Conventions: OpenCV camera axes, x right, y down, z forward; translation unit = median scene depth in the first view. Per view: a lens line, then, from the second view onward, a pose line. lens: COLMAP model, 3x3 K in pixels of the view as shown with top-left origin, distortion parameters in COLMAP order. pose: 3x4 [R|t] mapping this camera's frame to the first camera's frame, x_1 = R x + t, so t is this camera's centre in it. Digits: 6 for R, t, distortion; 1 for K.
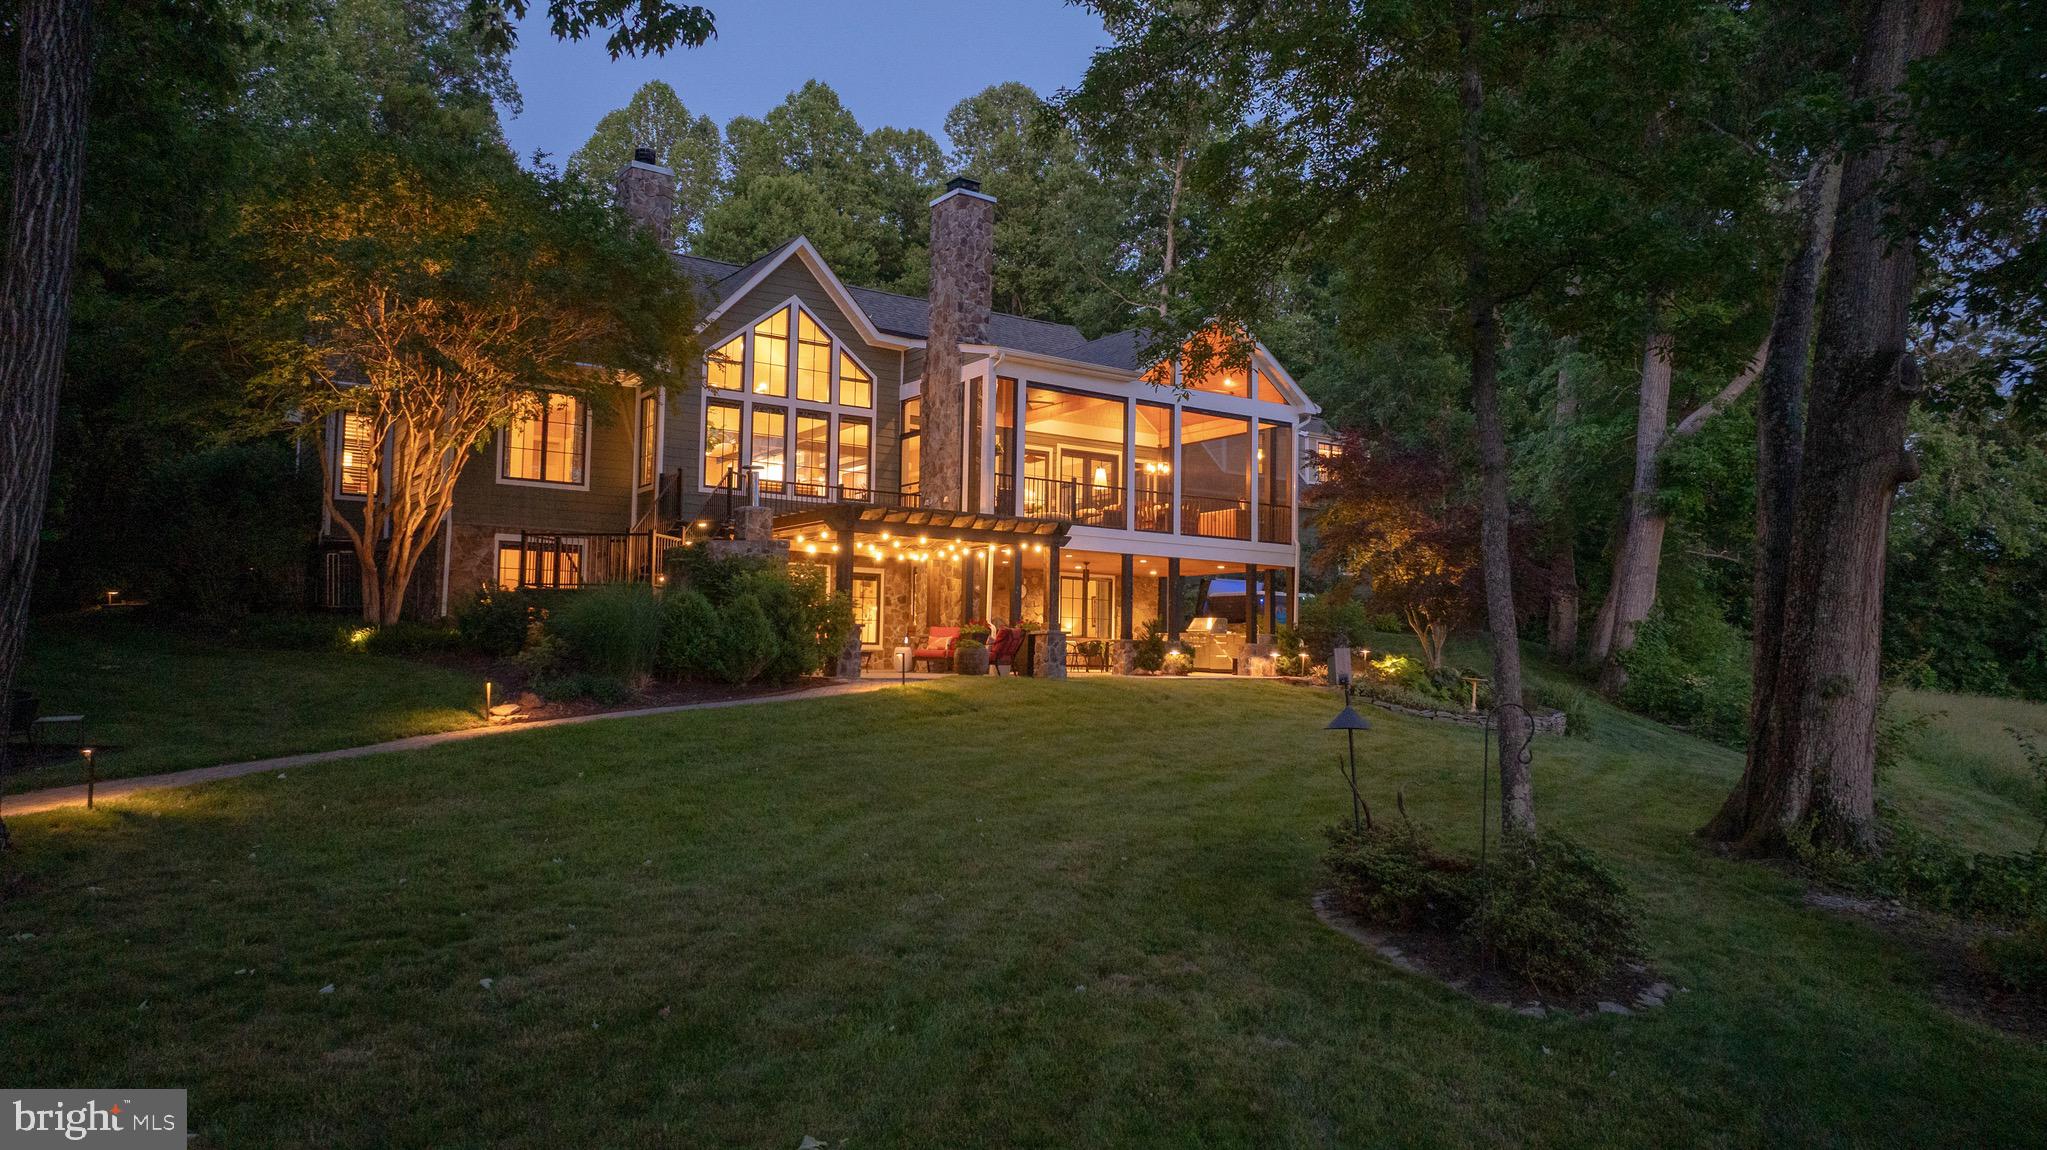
lens RADIAL K [[1493.1, 0, 1019.3], [0, 1493.1, 569.9], [0, 0, 1]] dist [-0.009500, -0.011103]
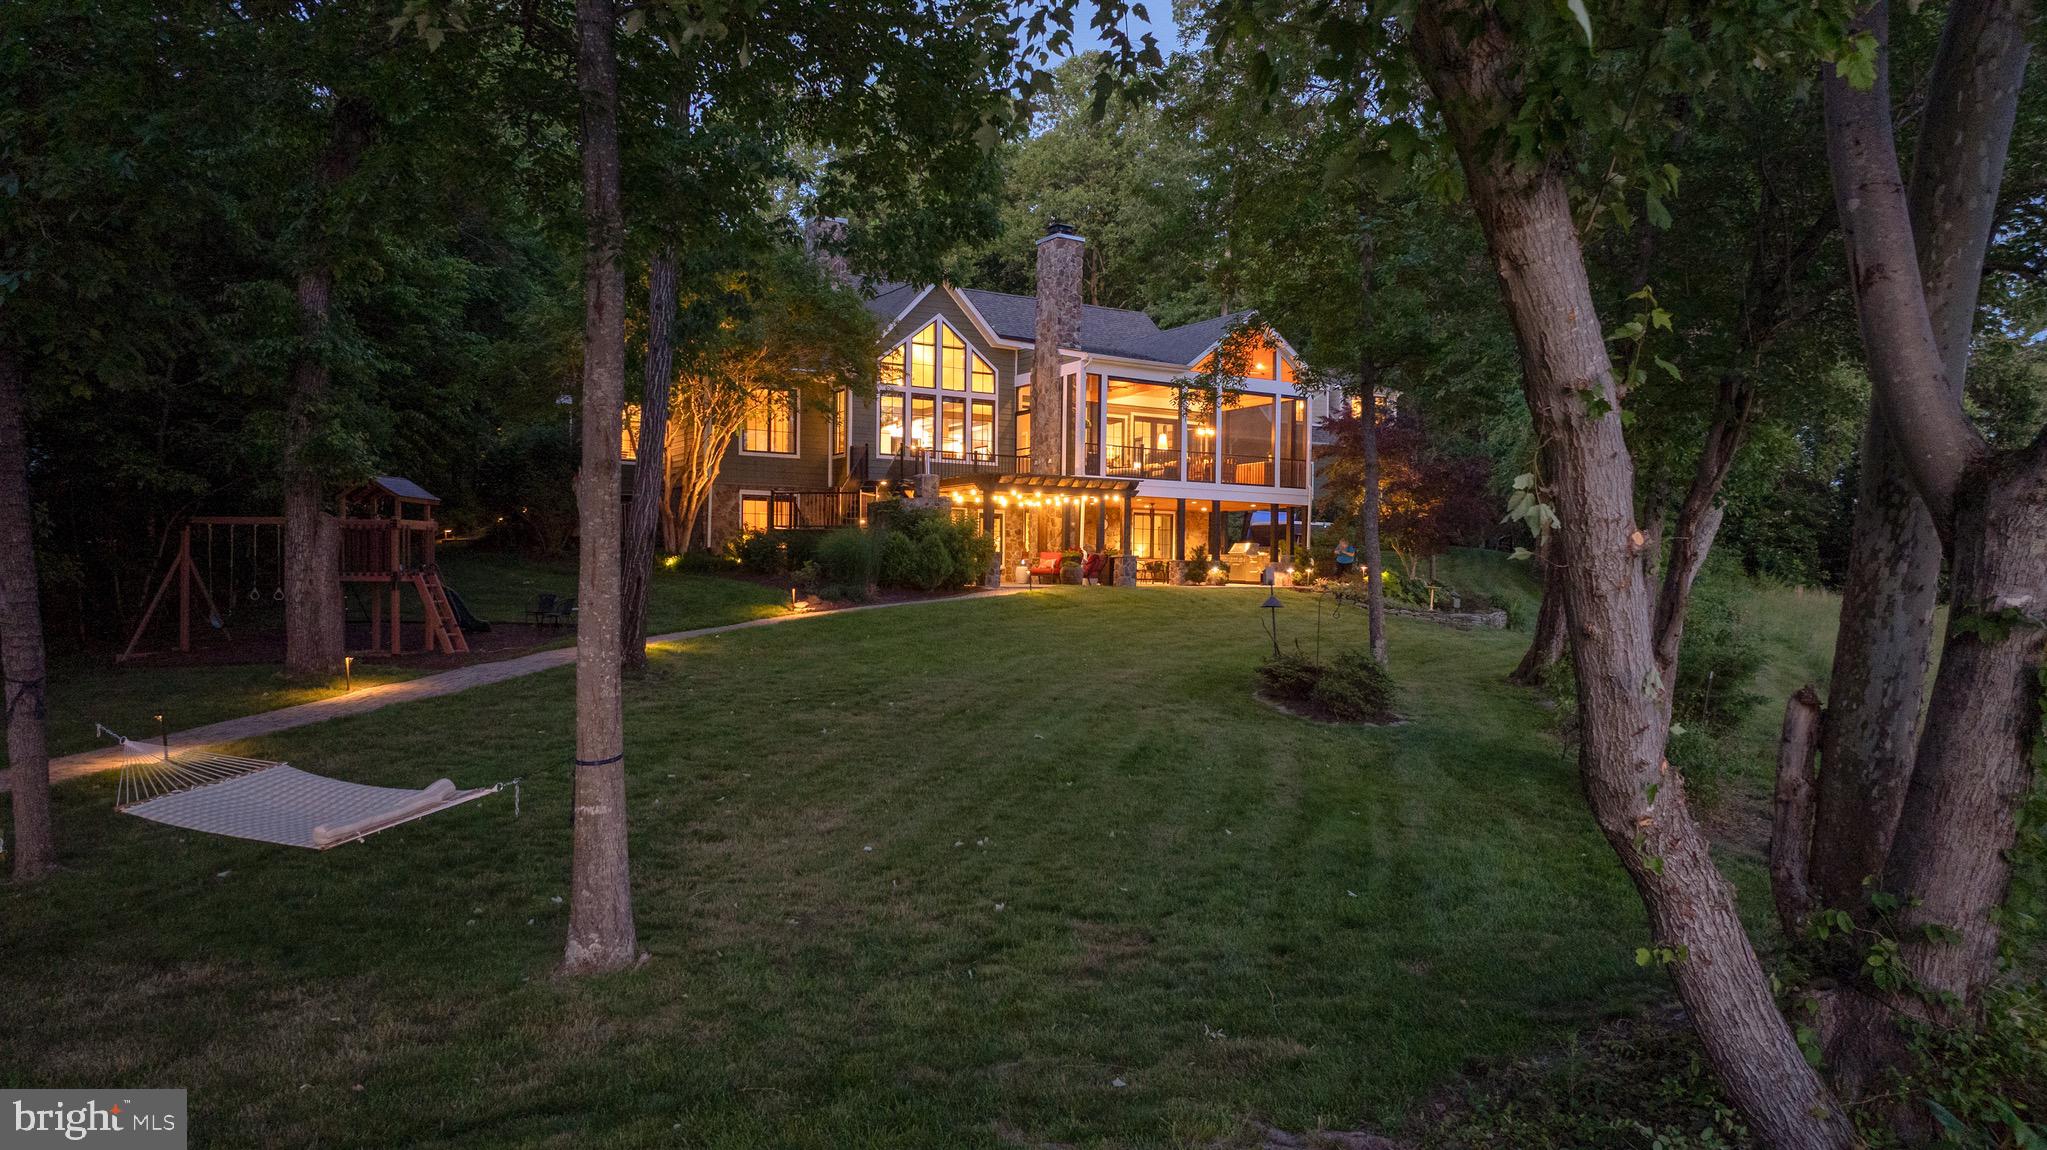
lens RADIAL K [[1493.1, 0, 1025.1], [0, 1493.1, 579.0], [0, 0, 1]] dist [-0.009500, -0.011103]
pose [[0.998716, -0.005505, -0.050361, -0.002814], [0.008556, 0.998128, 0.060559, -0.021180], [0.049933, -0.060913, 0.996893, -0.395478]]
